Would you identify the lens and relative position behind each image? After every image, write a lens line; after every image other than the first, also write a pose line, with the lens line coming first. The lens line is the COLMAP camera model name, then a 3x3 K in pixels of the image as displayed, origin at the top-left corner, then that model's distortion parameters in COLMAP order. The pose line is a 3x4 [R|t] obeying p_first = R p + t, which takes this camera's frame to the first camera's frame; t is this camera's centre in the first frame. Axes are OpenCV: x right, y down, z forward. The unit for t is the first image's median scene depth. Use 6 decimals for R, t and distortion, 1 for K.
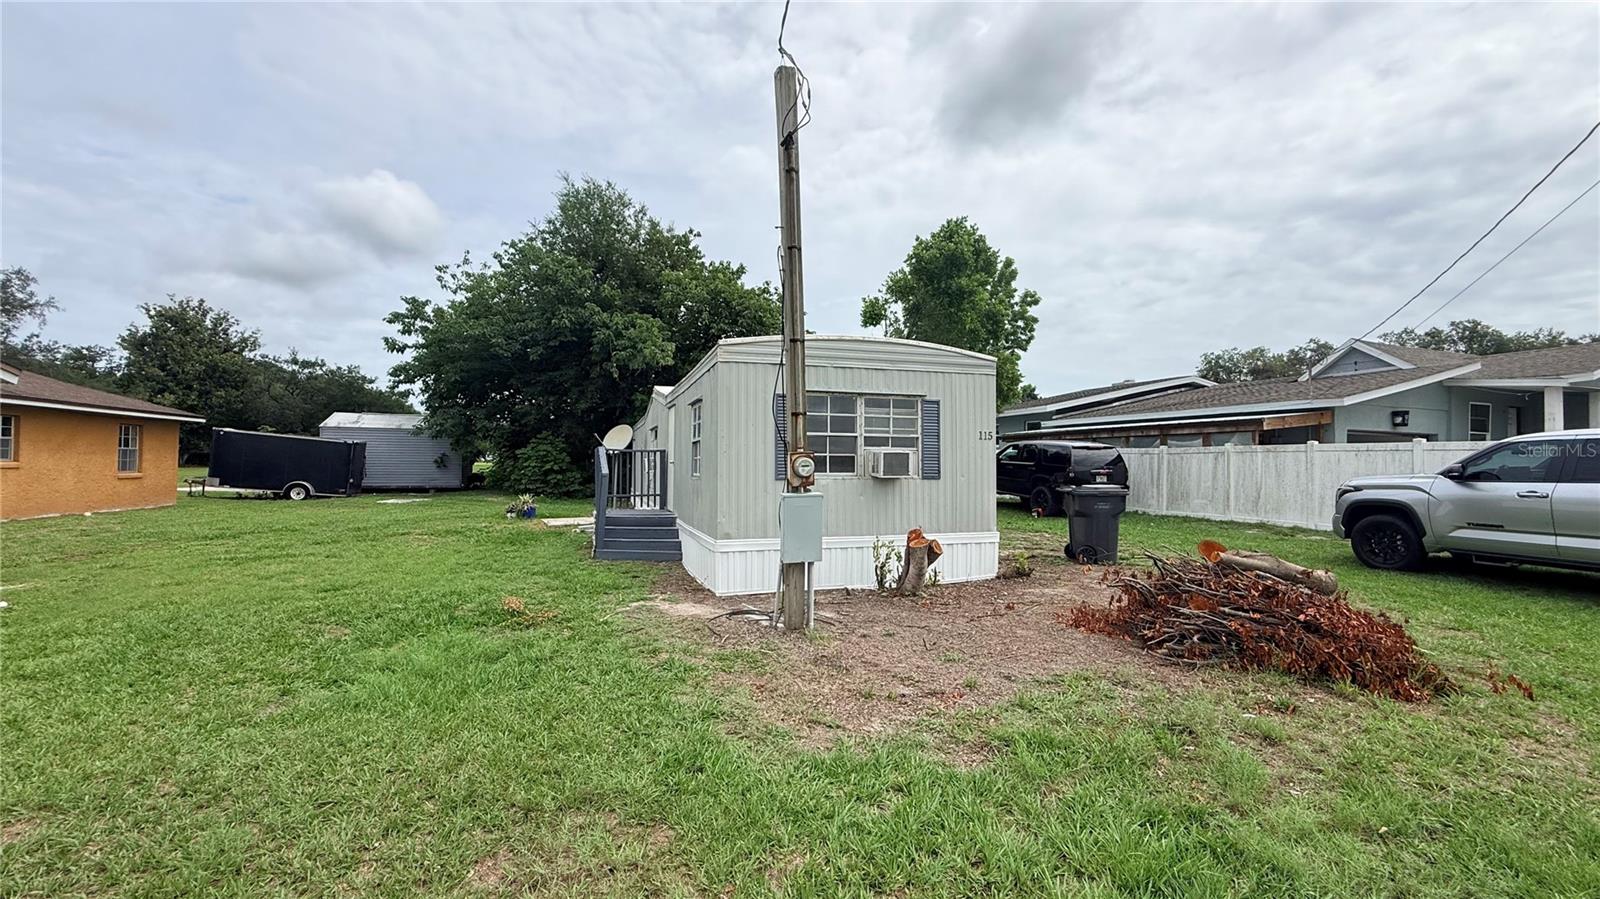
lens RADIAL K [[645.4, 0, 803.3], [0, 645.4, 462.7], [0, 0, 1]] dist [0.004243, -0.000835]
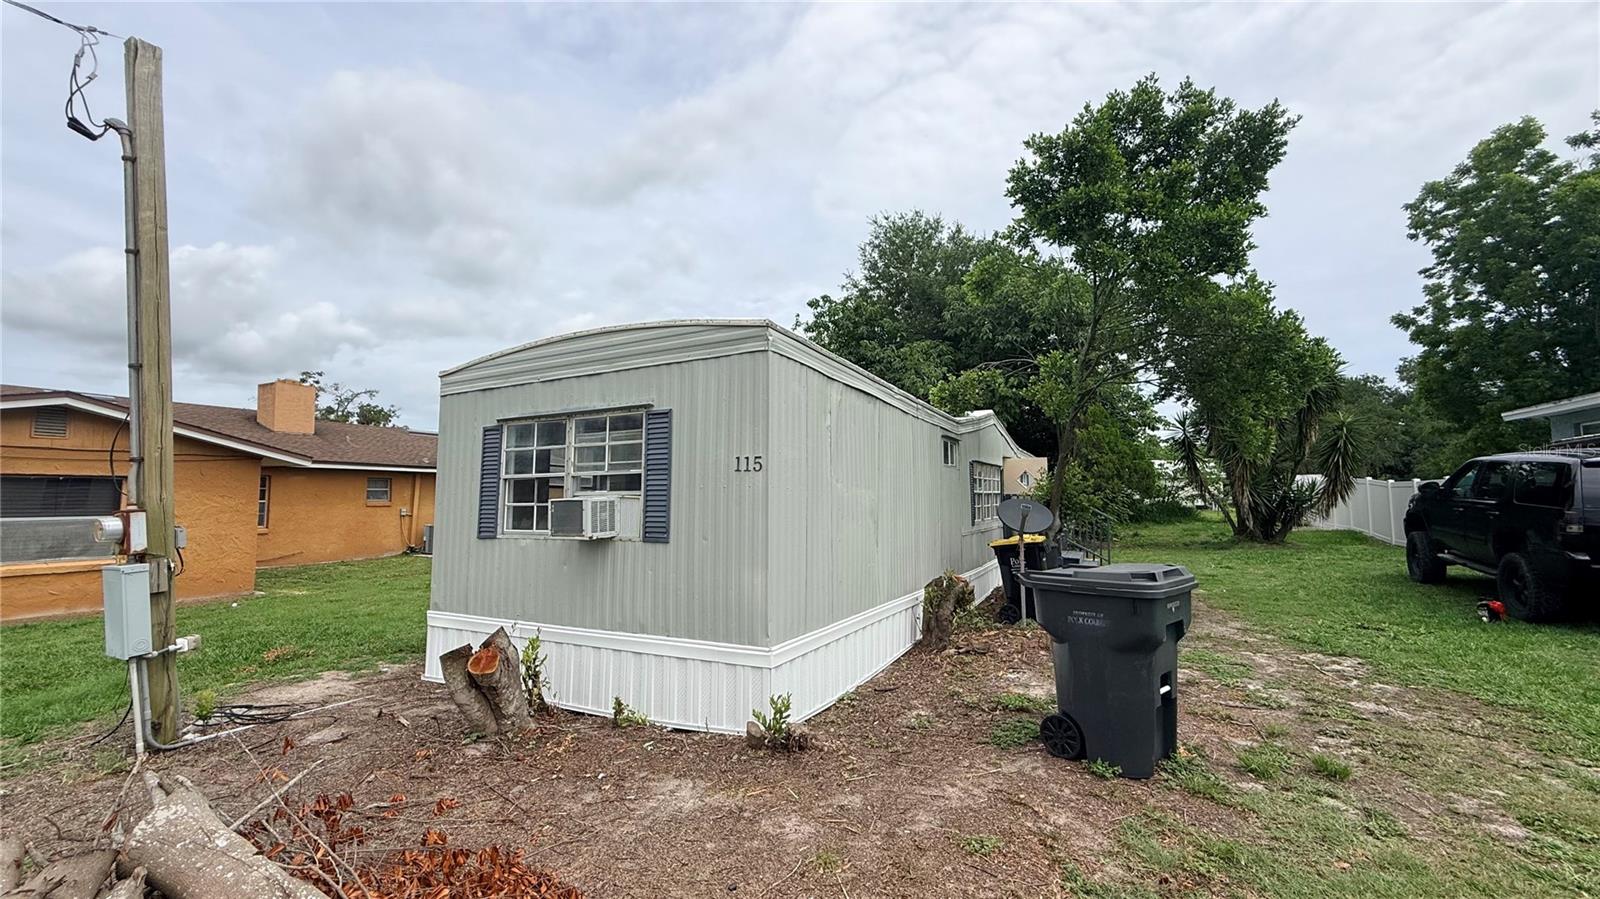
lens RADIAL K [[645.4, 0, 804.7], [0, 645.4, 456.6], [0, 0, 1]] dist [0.004243, -0.000835]
pose [[0.710572, -0.061920, -0.700894, 0.255762], [0.011867, 0.997033, -0.076050, -0.002337], [0.703524, 0.045722, 0.709199, 0.237163]]
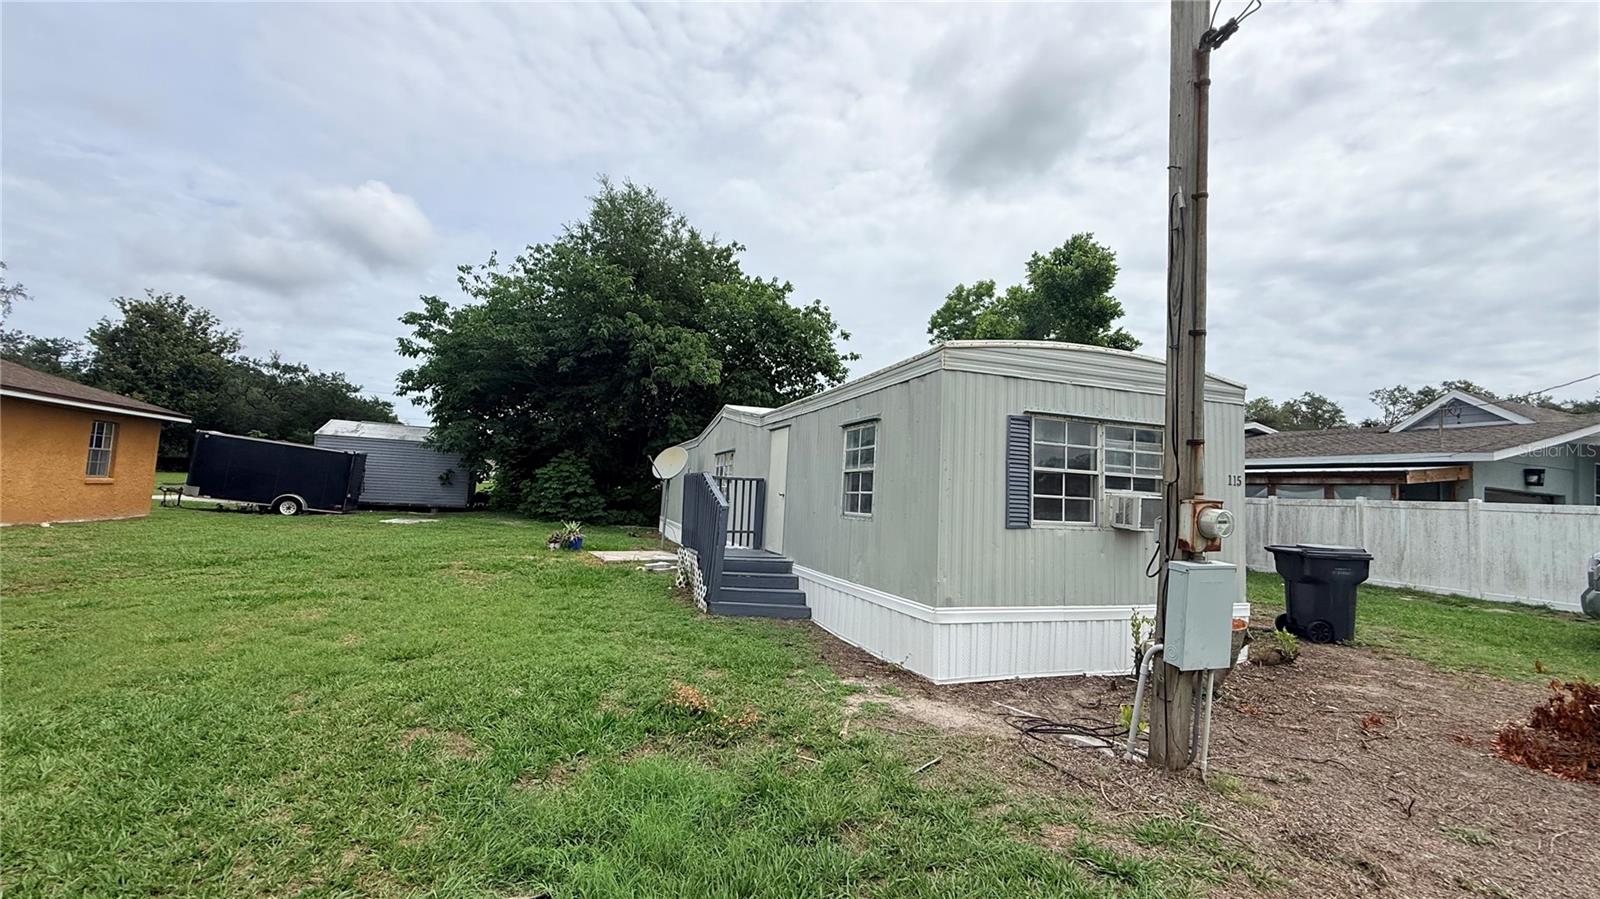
lens RADIAL K [[645.4, 0, 798.2], [0, 645.4, 447.6], [0, 0, 1]] dist [0.004243, -0.000835]
pose [[0.998547, 0.044464, 0.030446, -0.103179], [-0.042221, 0.996602, -0.070717, -0.001112], [-0.033487, 0.069329, 0.997032, 0.080833]]
